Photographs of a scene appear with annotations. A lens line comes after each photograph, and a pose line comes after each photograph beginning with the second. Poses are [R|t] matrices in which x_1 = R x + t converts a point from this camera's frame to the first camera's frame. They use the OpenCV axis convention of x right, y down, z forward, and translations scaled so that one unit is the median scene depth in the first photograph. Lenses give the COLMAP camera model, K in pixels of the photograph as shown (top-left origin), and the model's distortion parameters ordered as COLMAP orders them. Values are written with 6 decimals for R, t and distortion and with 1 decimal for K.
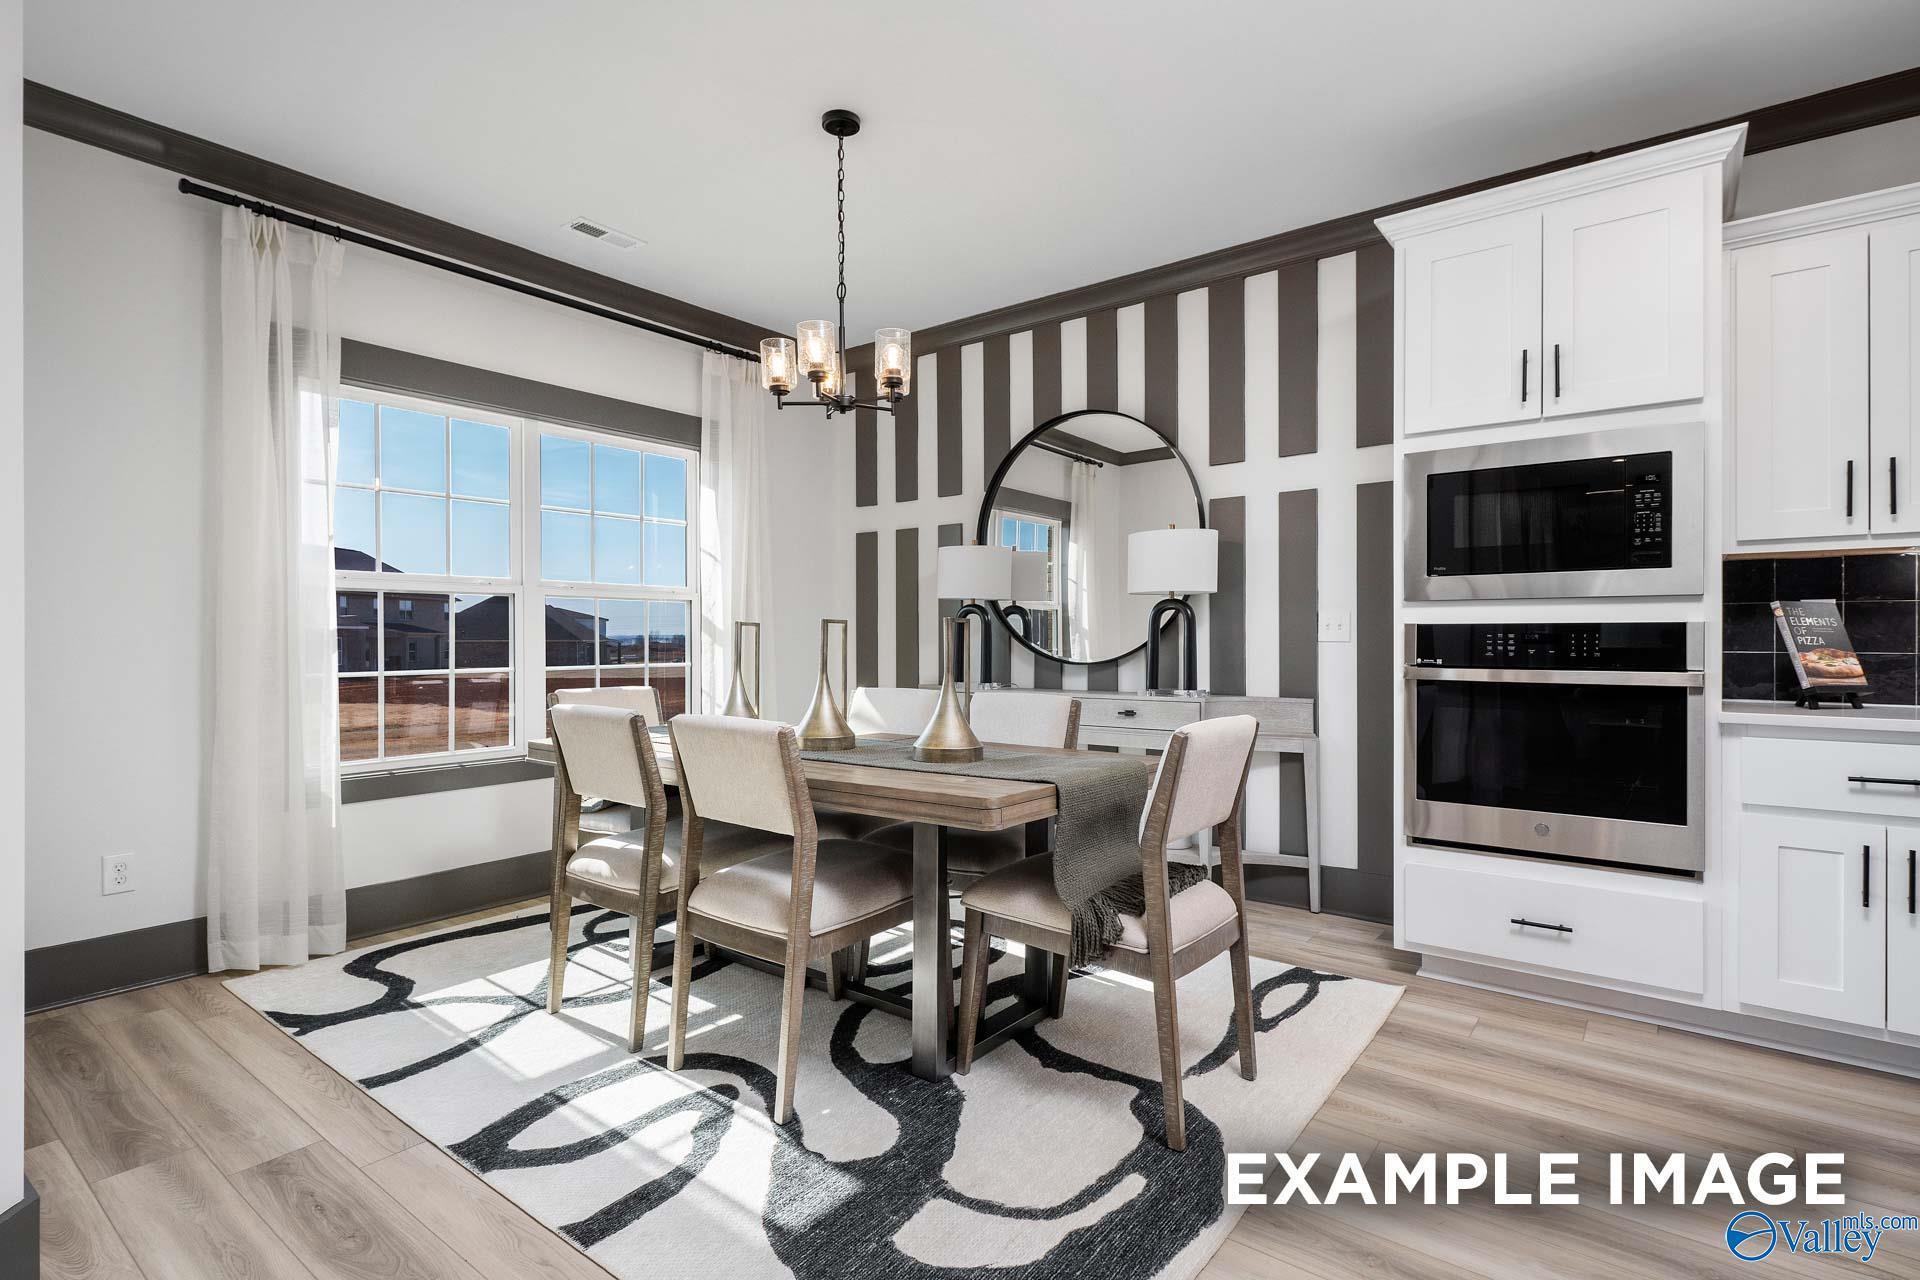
lens RADIAL K [[951.2, 0, 943.8], [0, 951.2, 650.5], [0, 0, 1]] dist [0.001959, 0.001248]
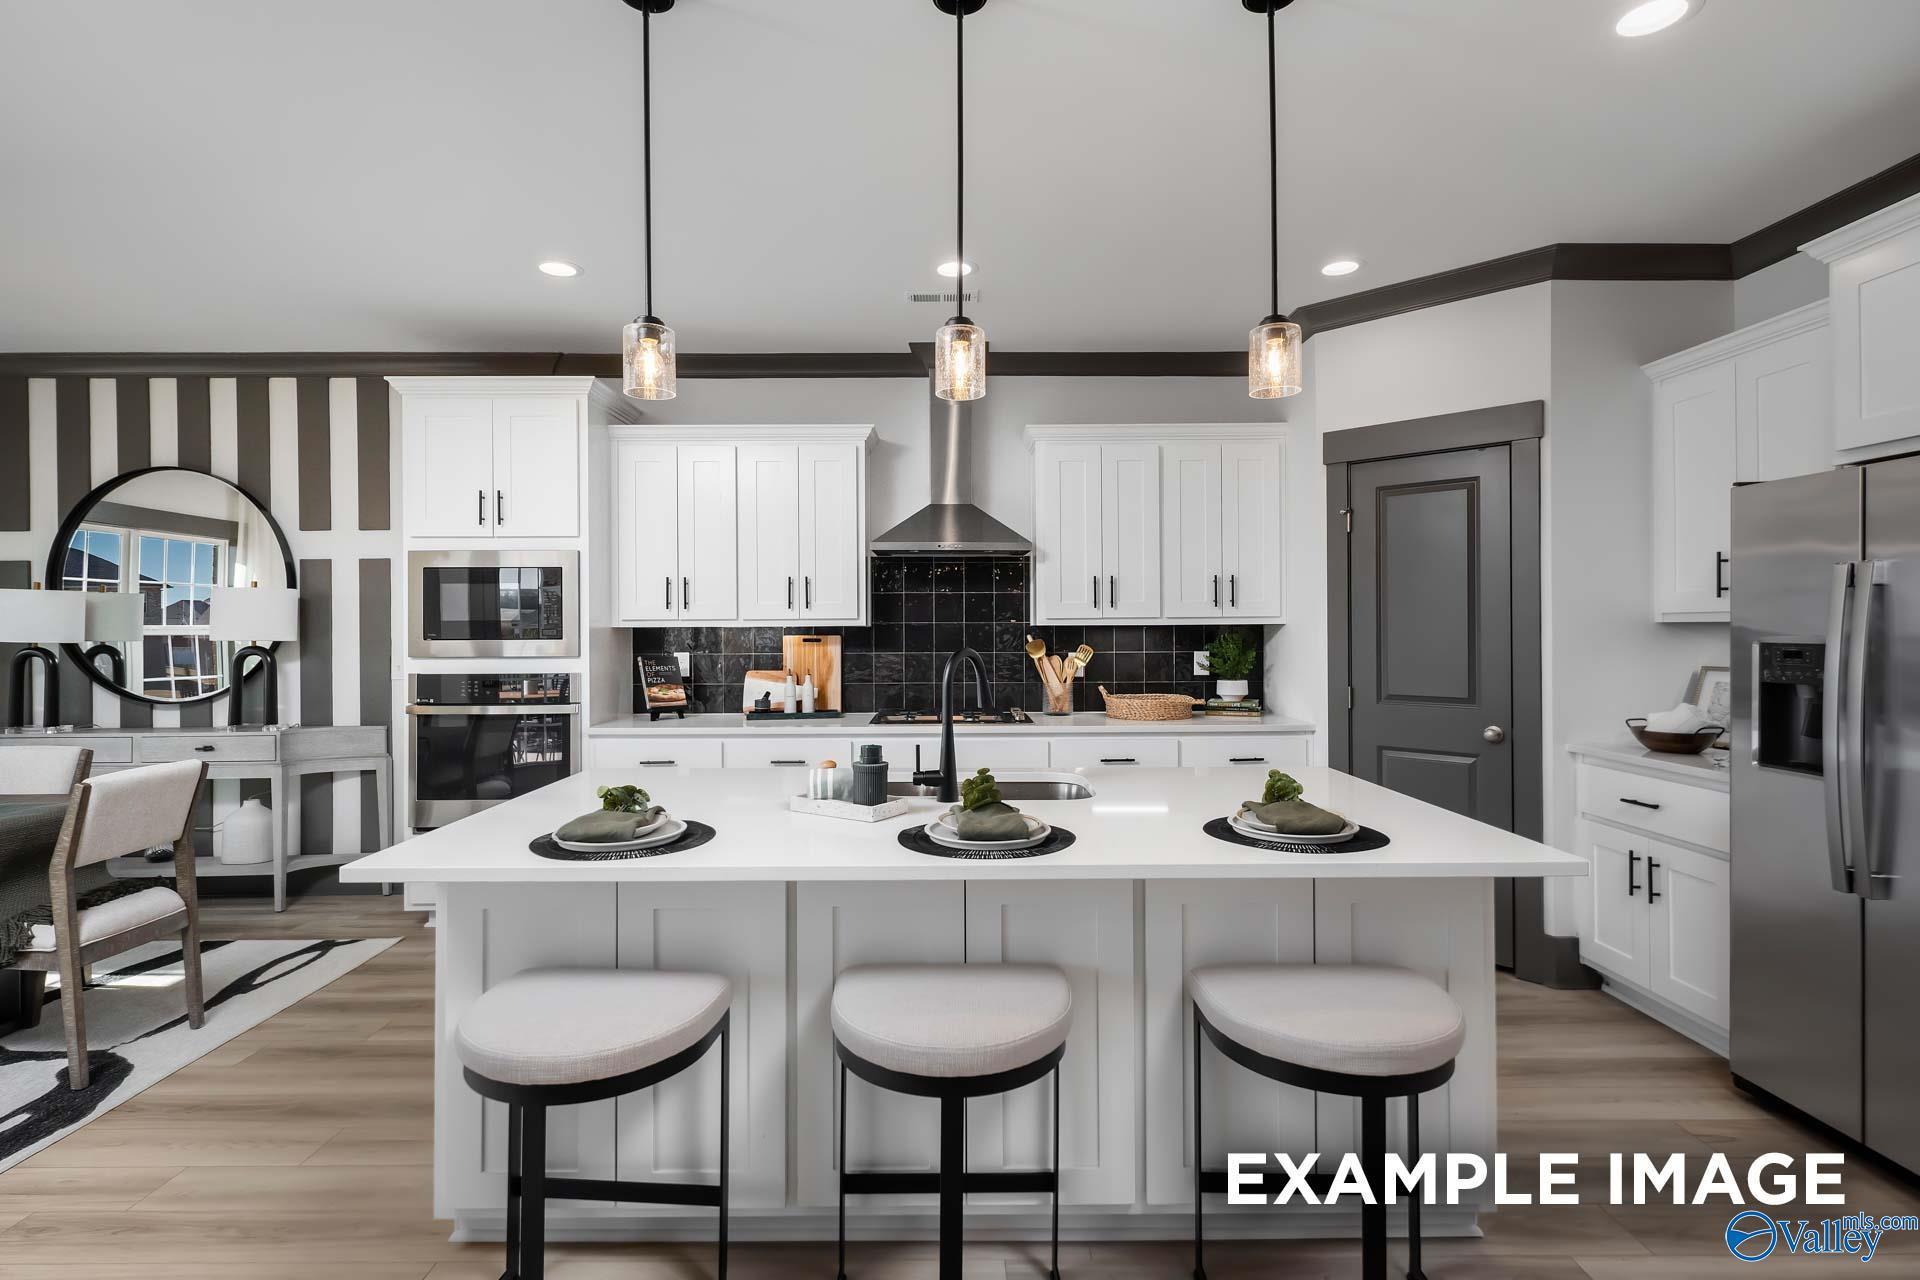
lens RADIAL K [[951.2, 0, 964.5], [0, 951.2, 624.6], [0, 0, 1]] dist [0.001959, 0.001248]
pose [[0.777346, -0.006922, 0.629035, 0.191096], [0.015625, 0.999843, -0.008307, -0.060337], [-0.628879, 0.016286, 0.777333, -0.460830]]
